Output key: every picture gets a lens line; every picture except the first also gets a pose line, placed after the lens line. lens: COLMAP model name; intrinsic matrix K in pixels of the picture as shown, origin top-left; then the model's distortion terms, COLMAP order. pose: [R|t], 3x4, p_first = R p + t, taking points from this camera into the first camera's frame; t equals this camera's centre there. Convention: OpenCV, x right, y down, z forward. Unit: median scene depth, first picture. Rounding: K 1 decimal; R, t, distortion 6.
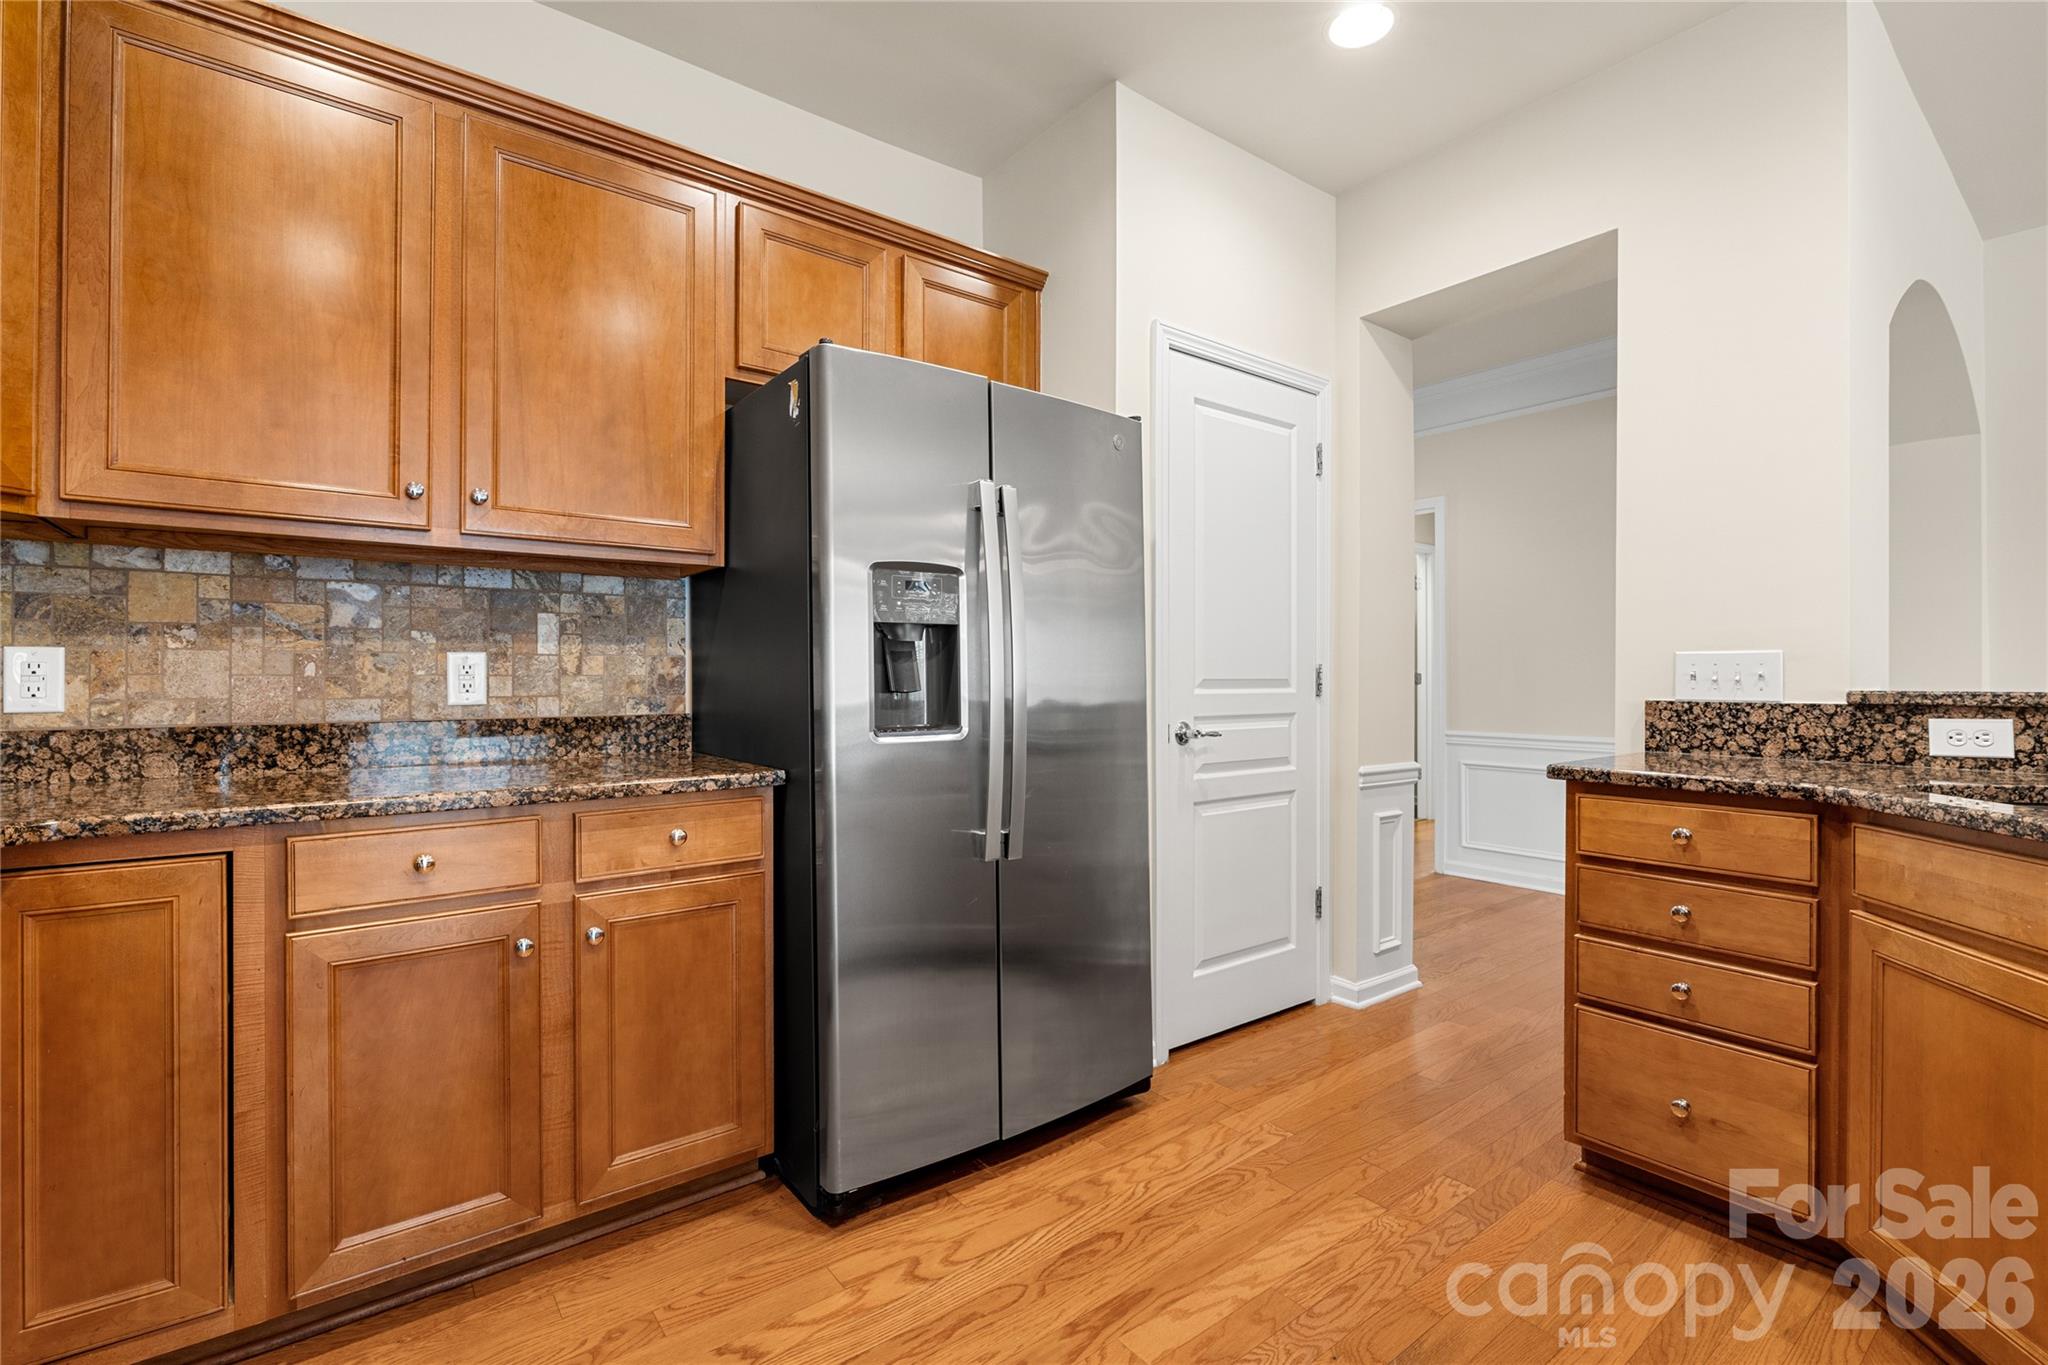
lens RADIAL K [[910.7, 0, 1035.2], [0, 910.7, 671.1], [0, 0, 1]] dist [-0.006923, 0.000136]
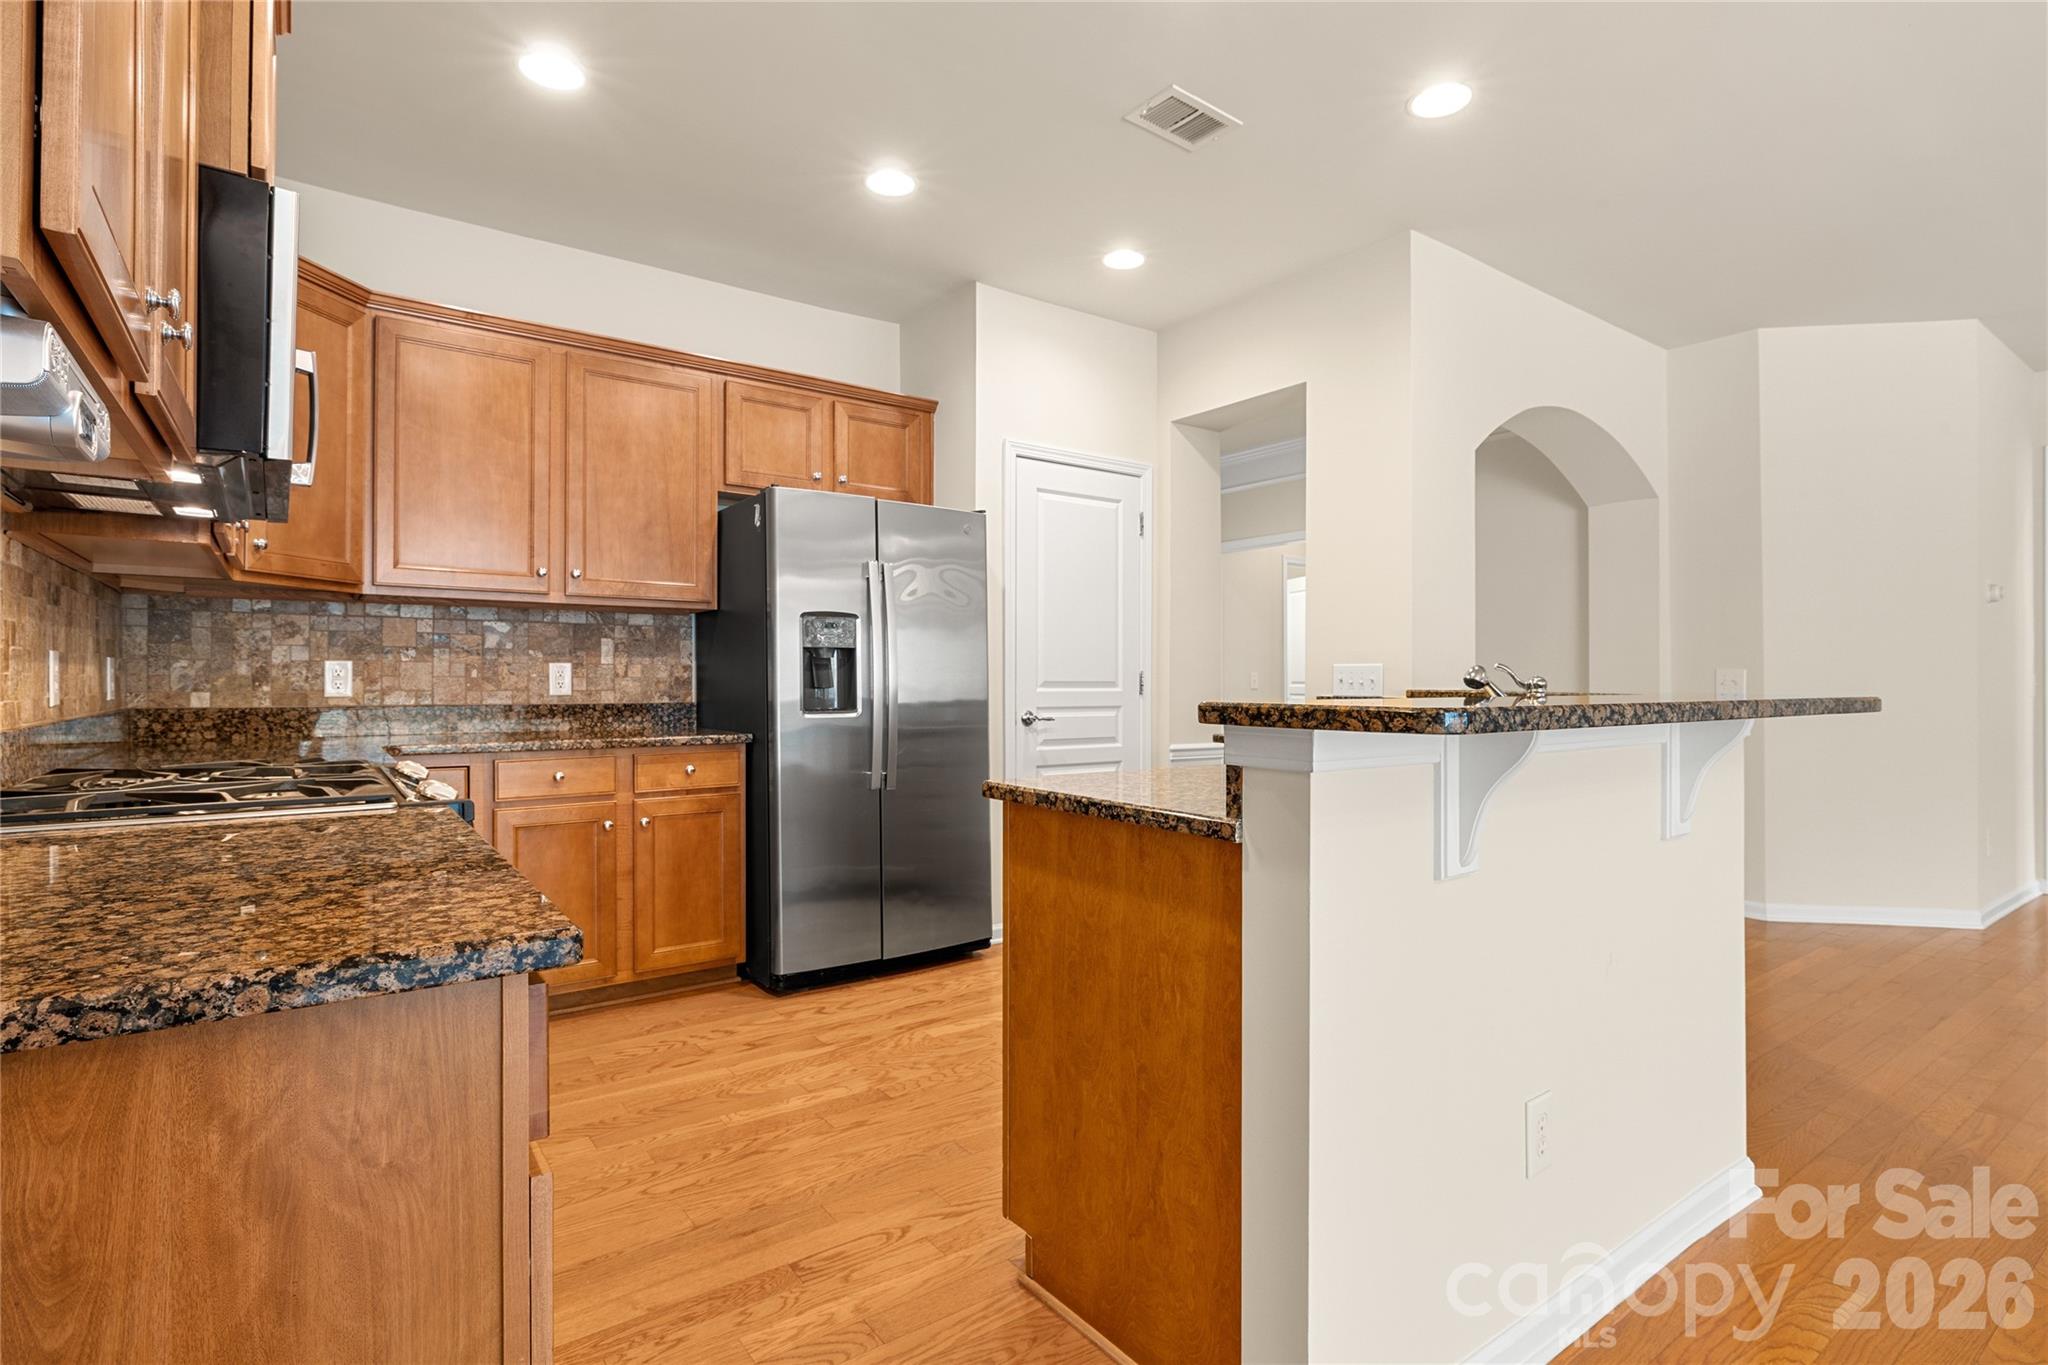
lens RADIAL K [[978.5, 0, 1024.0], [0, 978.5, 682.5], [0, 0, 1]] dist [-0.005123, -0.000386]
pose [[0.999580, 0.004221, -0.028661, 0.273919], [-0.003936, 0.999942, 0.010008, -0.006878], [0.028702, -0.009891, 0.999539, -0.779937]]
